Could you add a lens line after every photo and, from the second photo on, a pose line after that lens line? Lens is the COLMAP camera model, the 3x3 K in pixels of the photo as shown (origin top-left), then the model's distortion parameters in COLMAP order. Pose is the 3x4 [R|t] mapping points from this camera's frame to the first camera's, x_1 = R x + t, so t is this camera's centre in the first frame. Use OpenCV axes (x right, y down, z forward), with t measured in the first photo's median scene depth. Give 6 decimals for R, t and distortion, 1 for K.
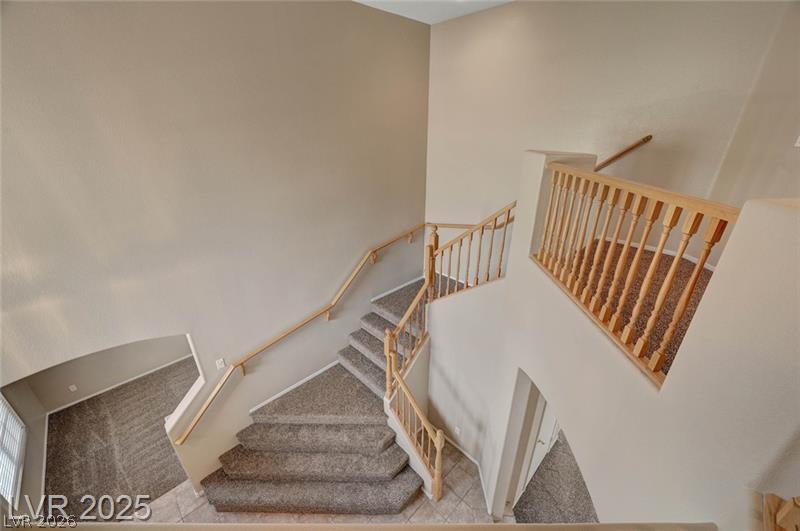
lens RADIAL K [[315.6, 0, 404.5], [0, 315.6, 269.5], [0, 0, 1]] dist [0.000751, -0.000042]
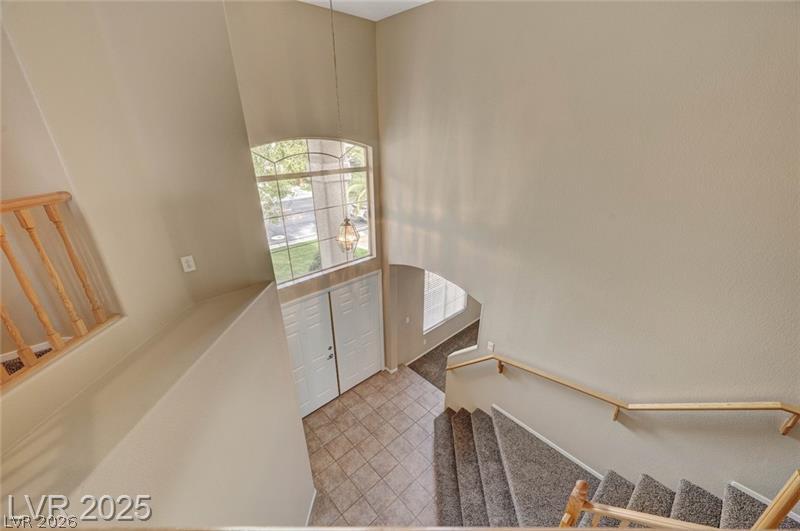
lens RADIAL K [[315.6, 0, 404.5], [0, 315.6, 269.5], [0, 0, 1]] dist [0.000751, -0.000042]
pose [[-0.030828, 0.406719, -0.913033, 0.283287], [-0.415574, 0.825555, 0.381782, -0.191056], [0.909037, 0.391202, 0.143571, 0.409790]]
